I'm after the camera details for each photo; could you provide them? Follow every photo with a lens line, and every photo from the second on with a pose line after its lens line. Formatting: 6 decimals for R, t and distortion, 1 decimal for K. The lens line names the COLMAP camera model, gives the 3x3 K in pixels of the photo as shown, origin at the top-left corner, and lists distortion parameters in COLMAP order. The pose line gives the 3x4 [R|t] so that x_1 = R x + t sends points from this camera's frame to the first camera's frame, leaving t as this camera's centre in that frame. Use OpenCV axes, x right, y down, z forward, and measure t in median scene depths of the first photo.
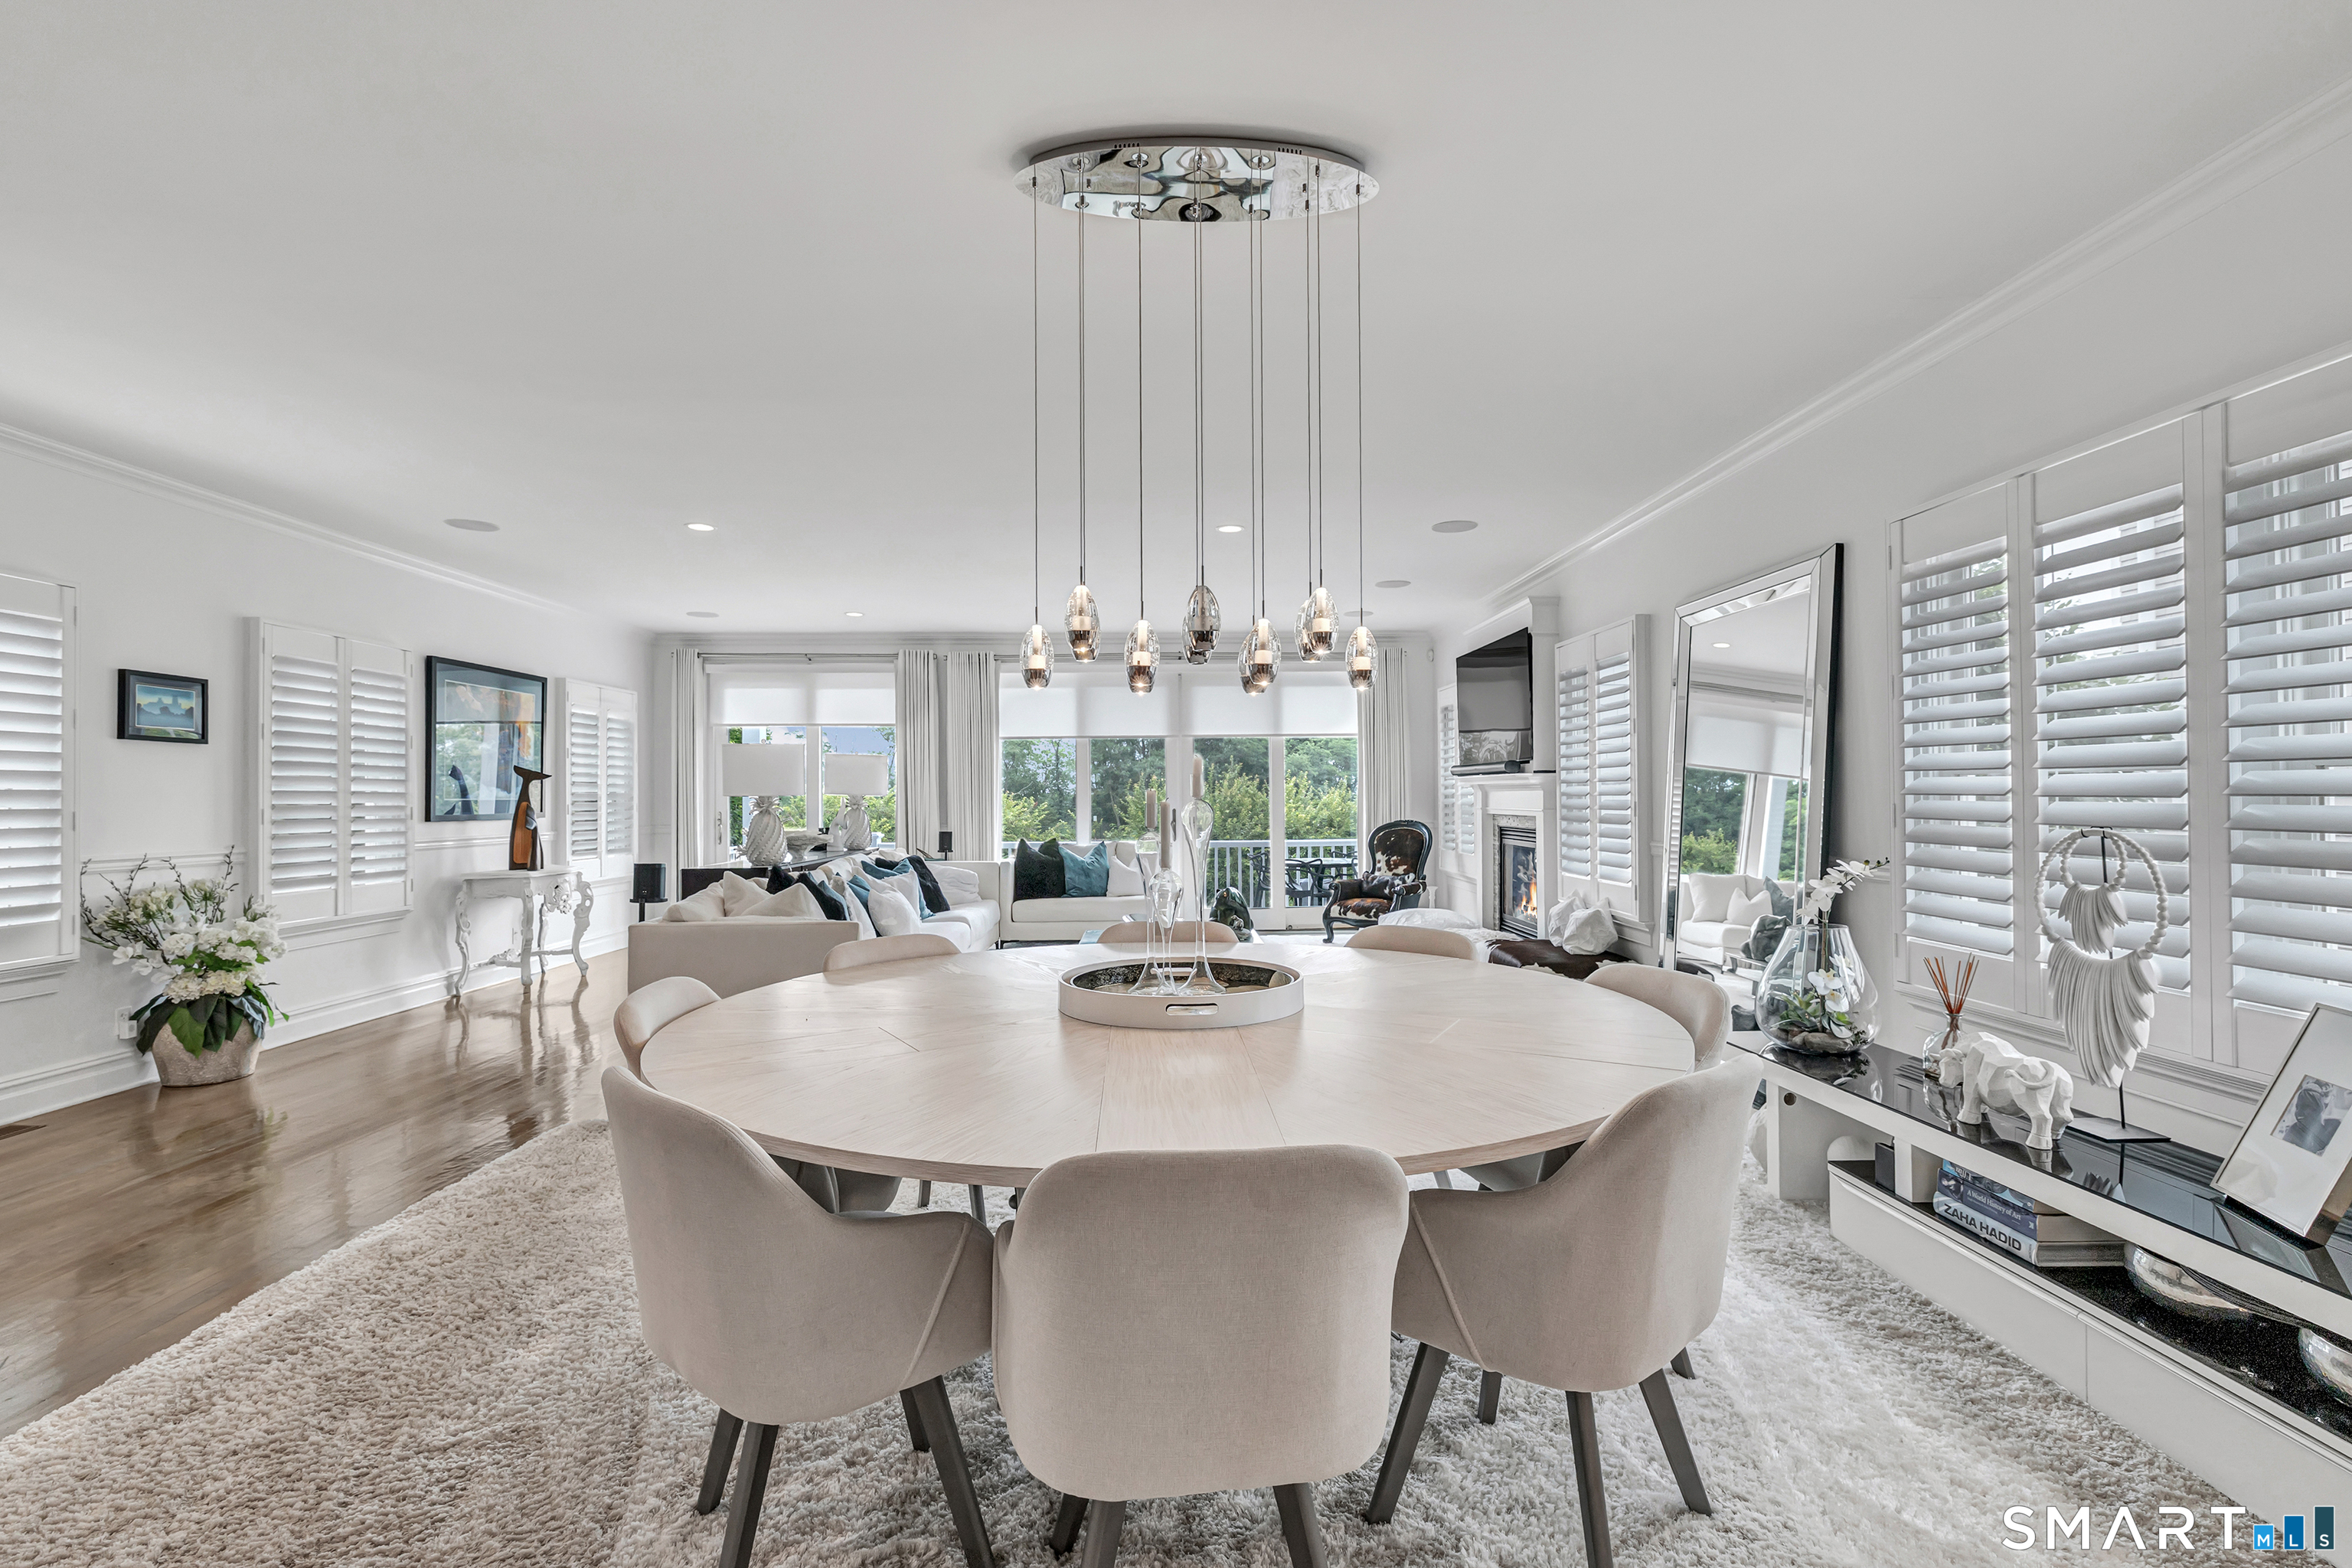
lens RADIAL K [[1068.0, 0, 1179.4], [0, 1068.0, 782.9], [0, 0, 1]] dist [-0.001624, -0.001072]
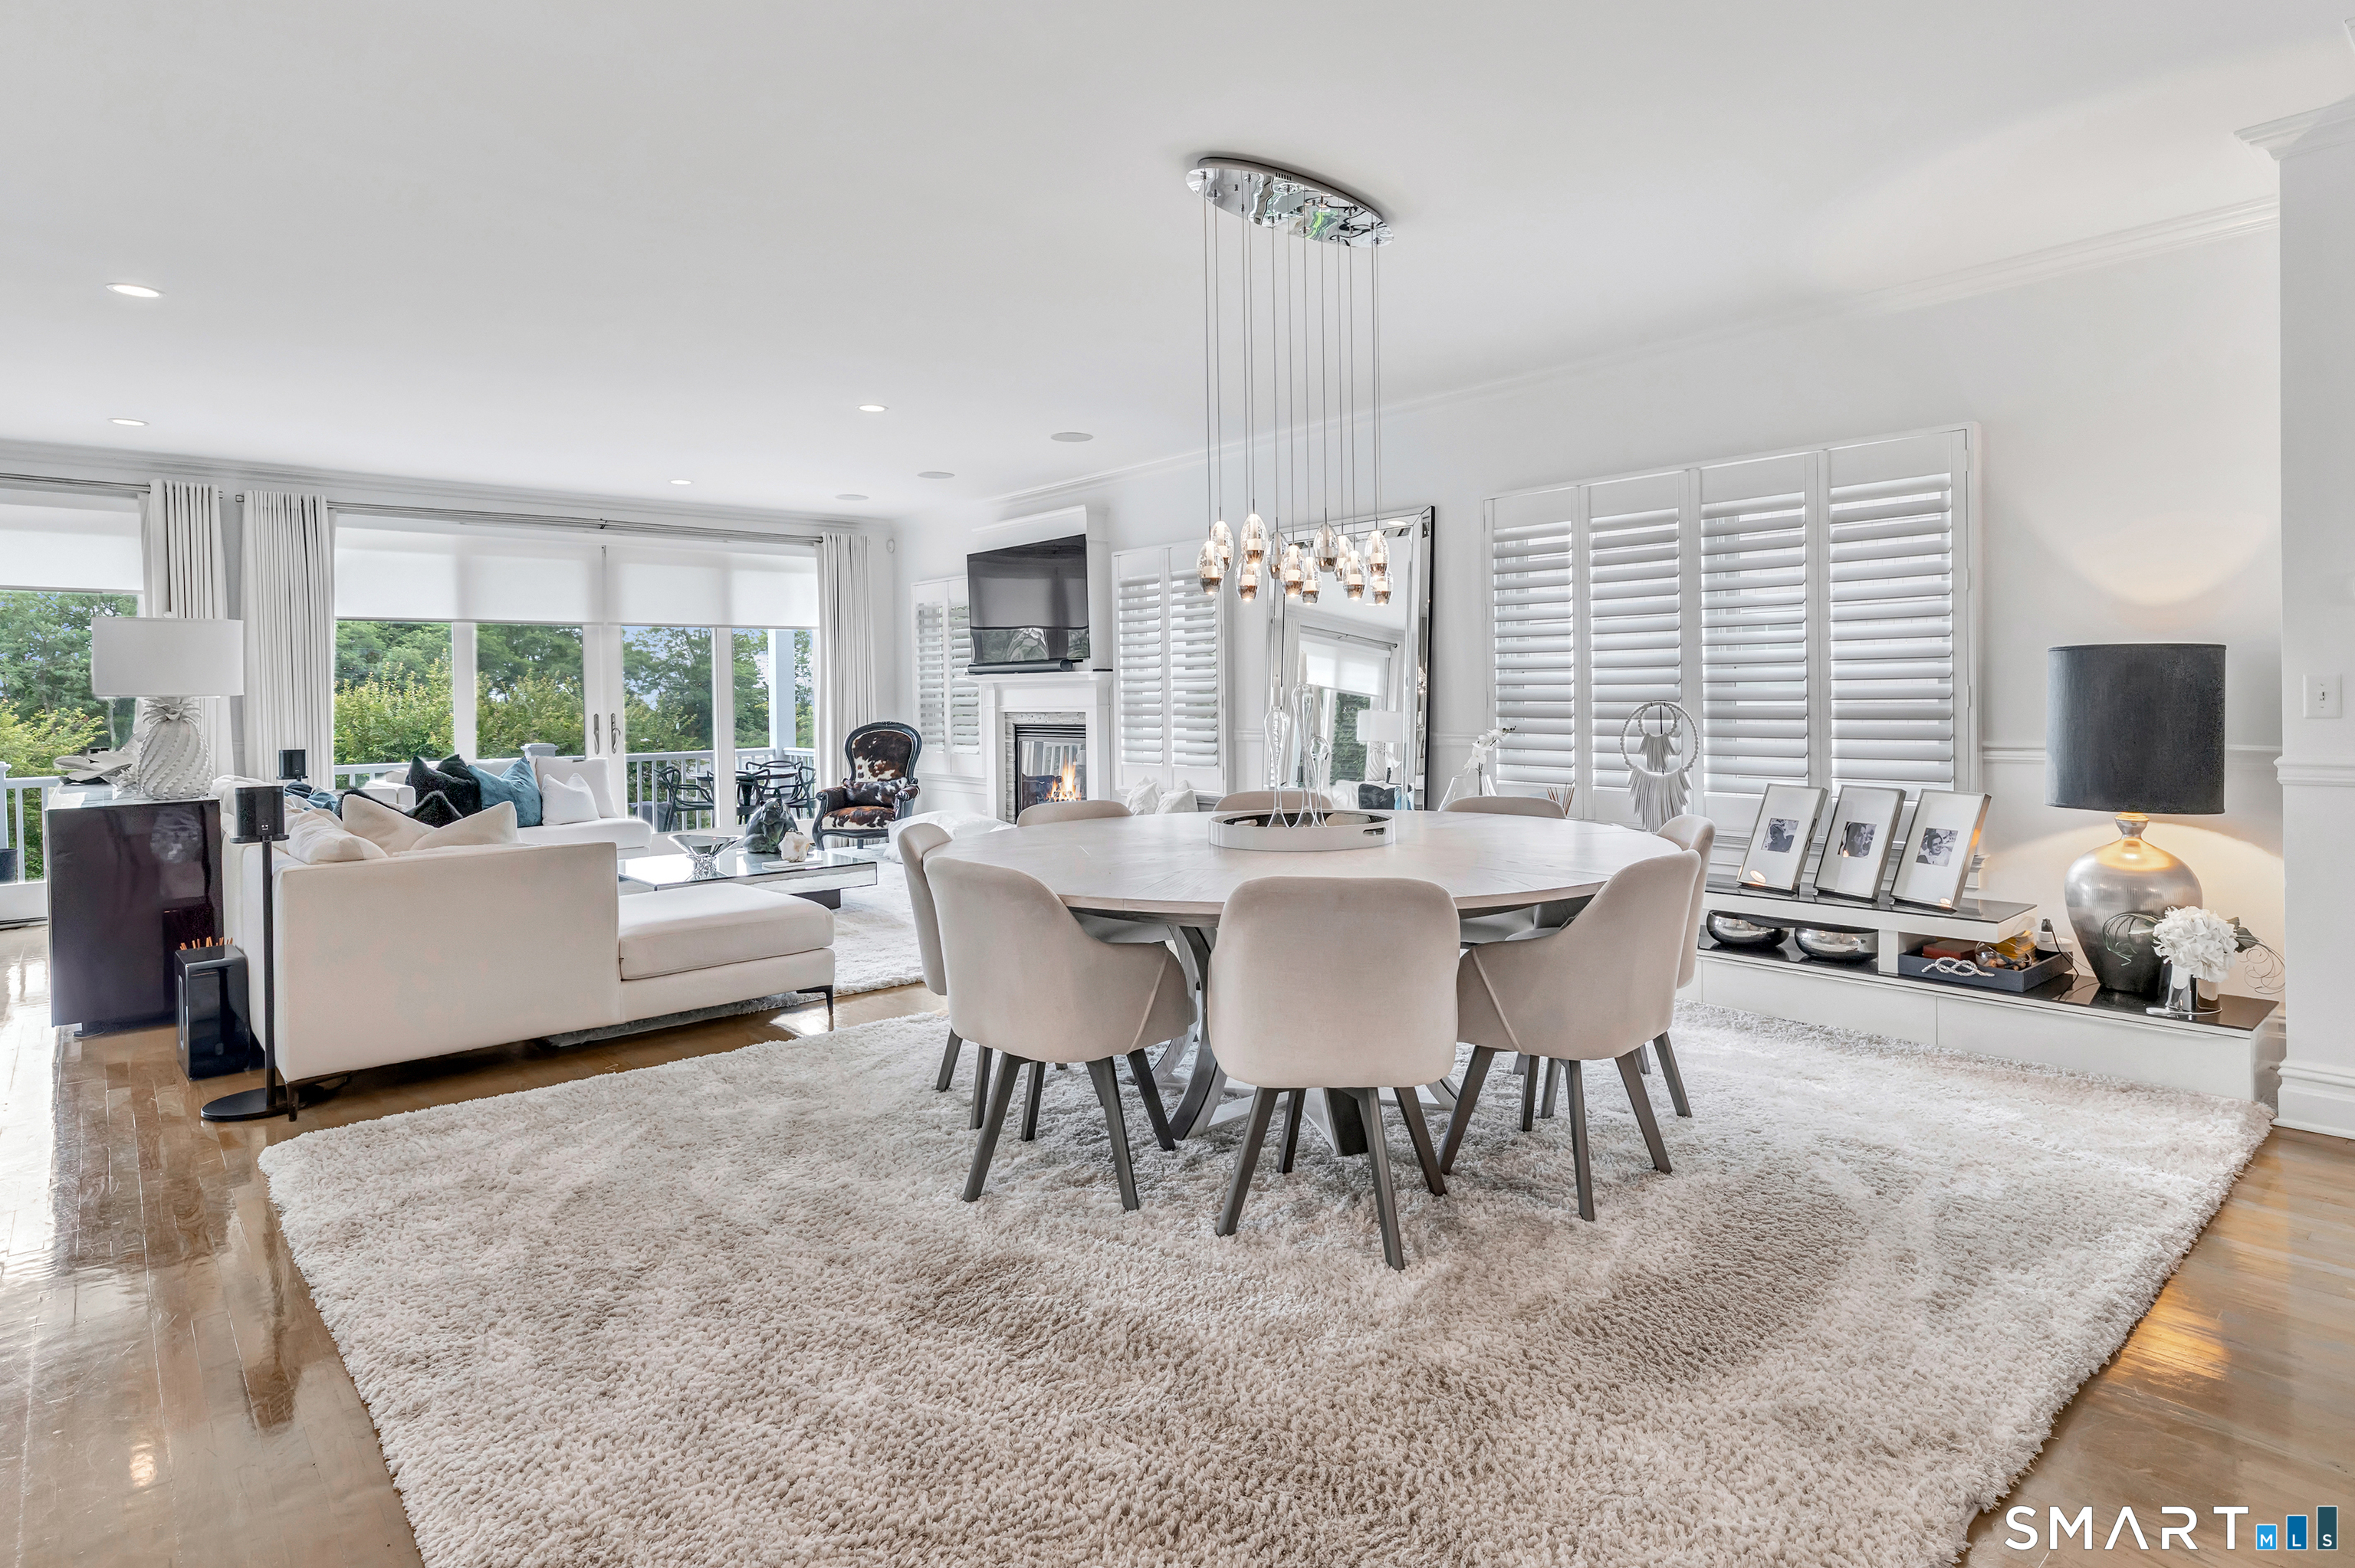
lens RADIAL K [[1269.3, 0, 1229.0], [0, 1269.3, 713.7], [0, 0, 1]] dist [0.003873, -0.000652]
pose [[0.749721, -0.013873, 0.661609, -0.398400], [0.000375, 0.999789, 0.020539, 0.007064], [-0.661754, -0.015150, 0.749568, -0.039725]]
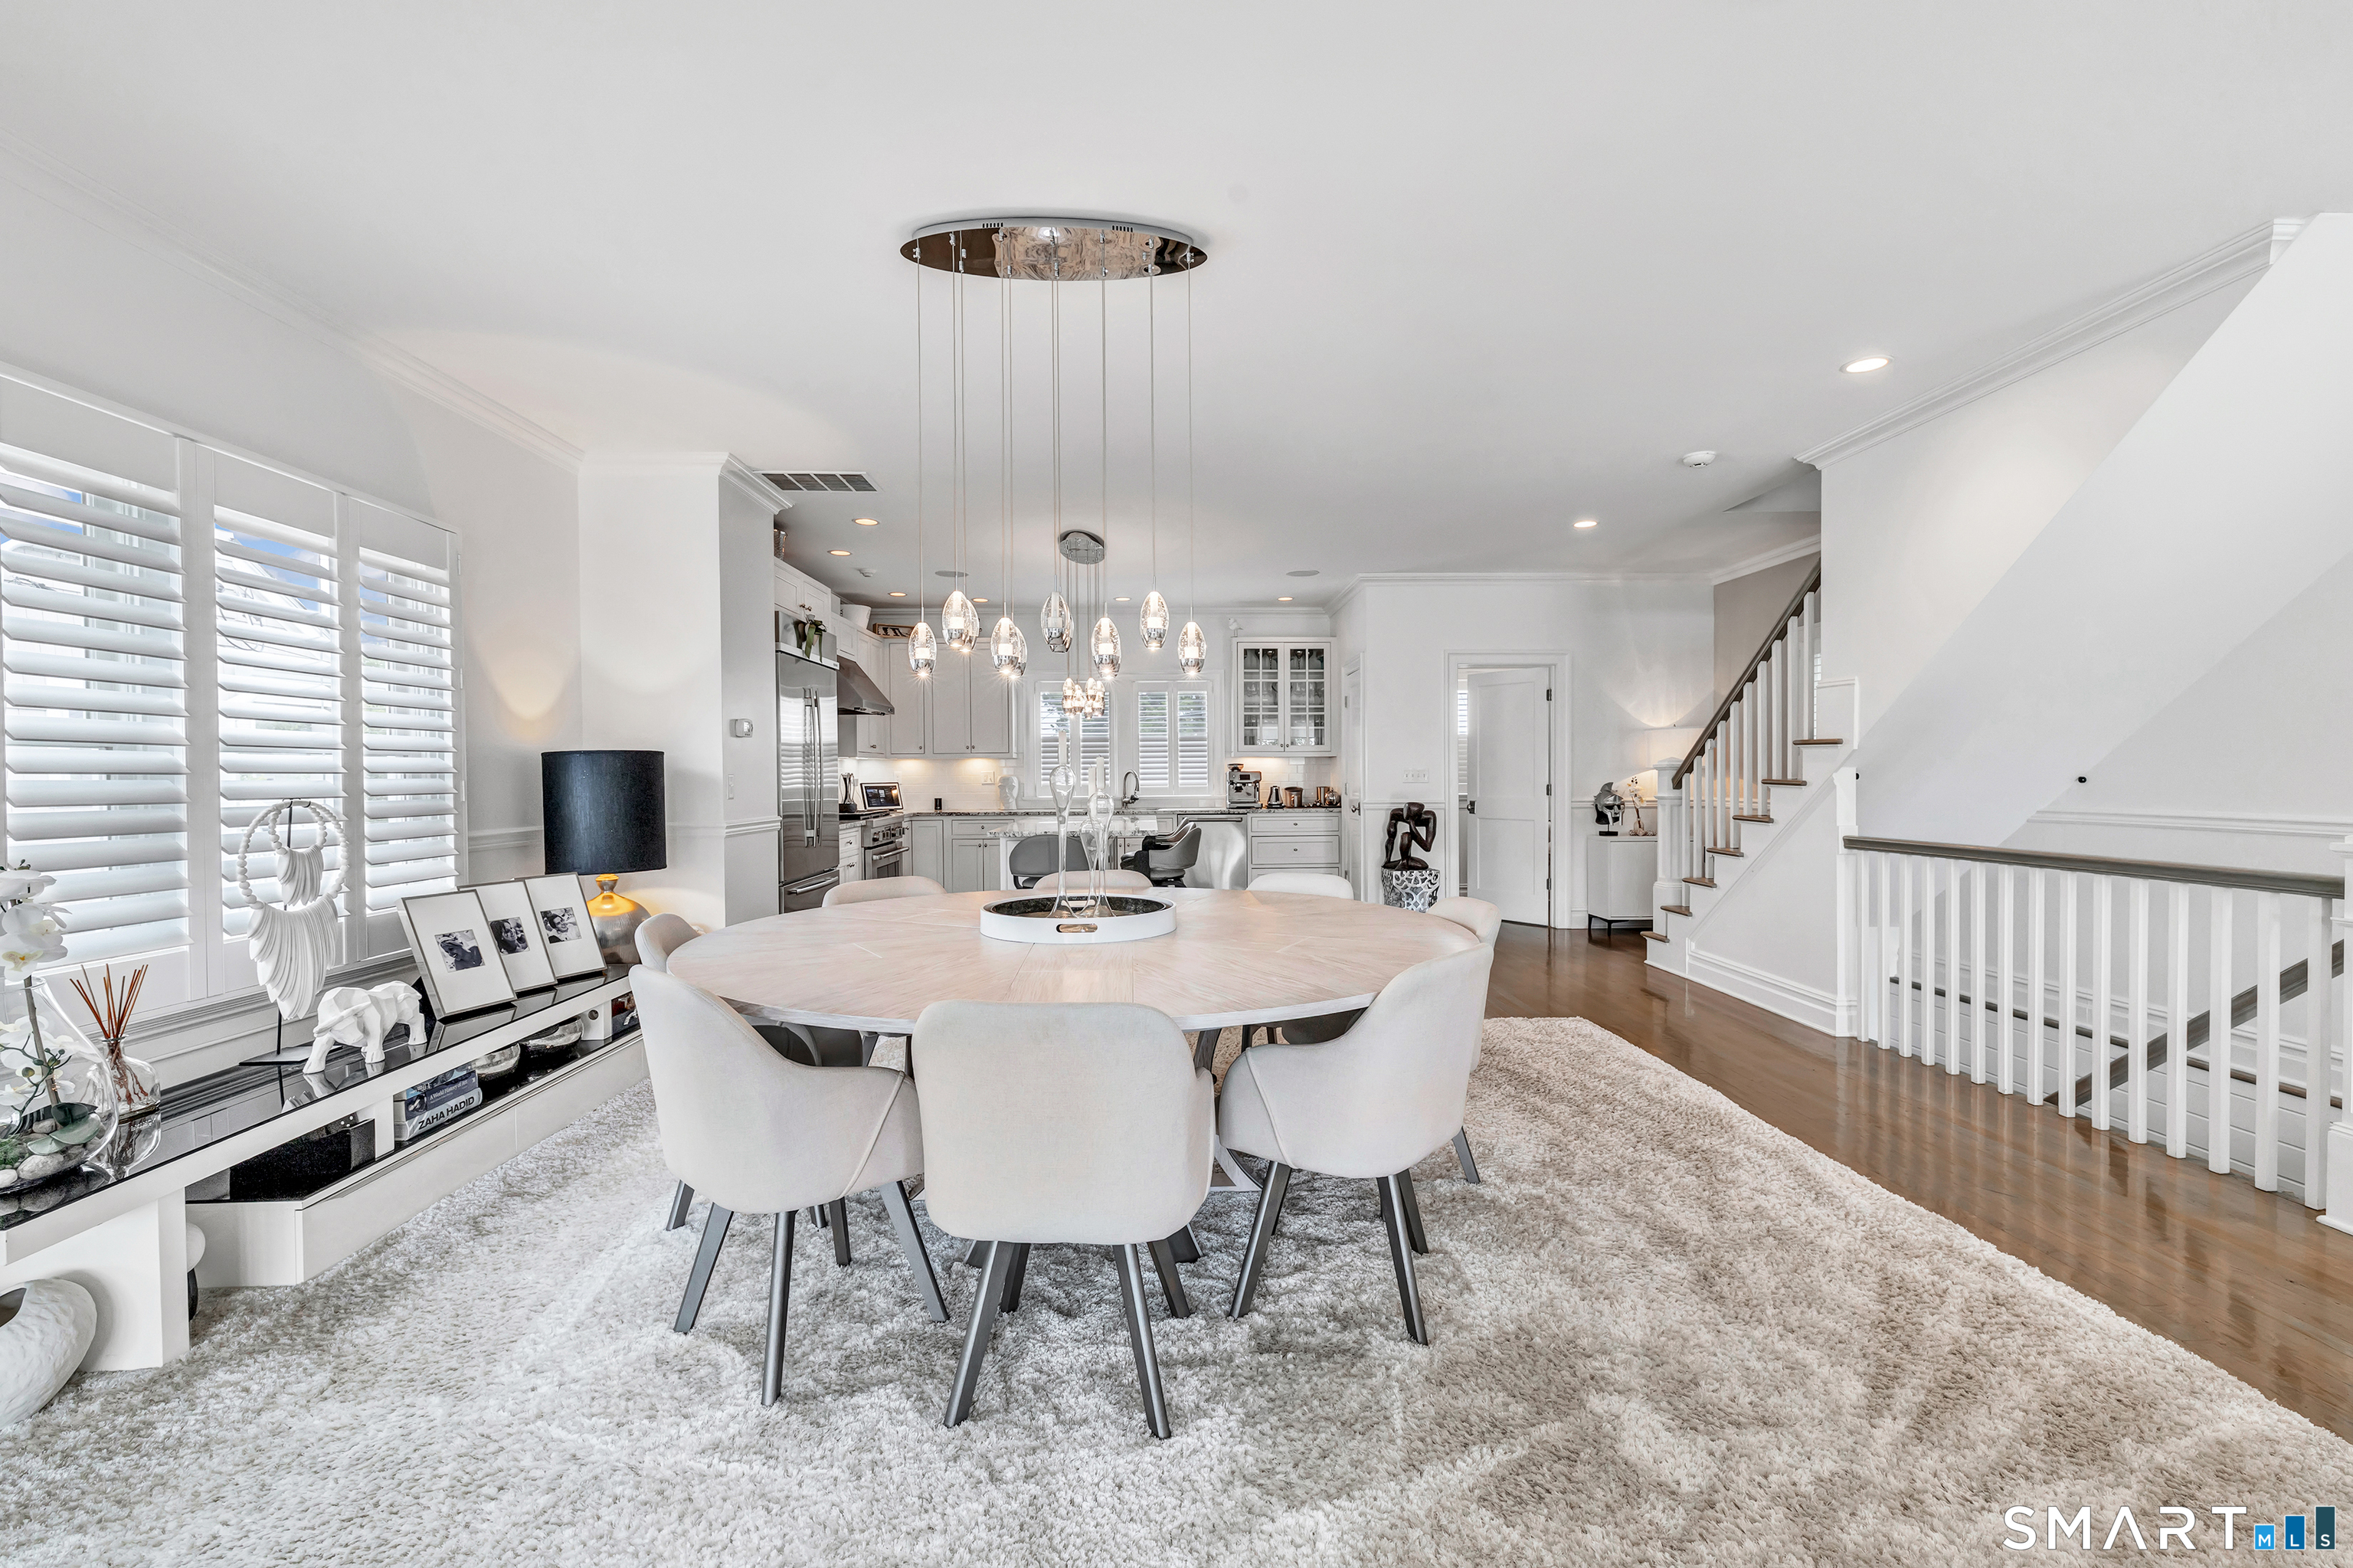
lens RADIAL K [[1014.6, 0, 1179.8], [0, 1014.6, 780.7], [0, 0, 1]] dist [0.001045, -0.000241]
pose [[-0.999826, 0.013401, -0.013008, -0.036337], [0.013502, 0.999879, -0.007662, 0.016325], [0.012904, -0.007837, -0.999886, 0.792130]]
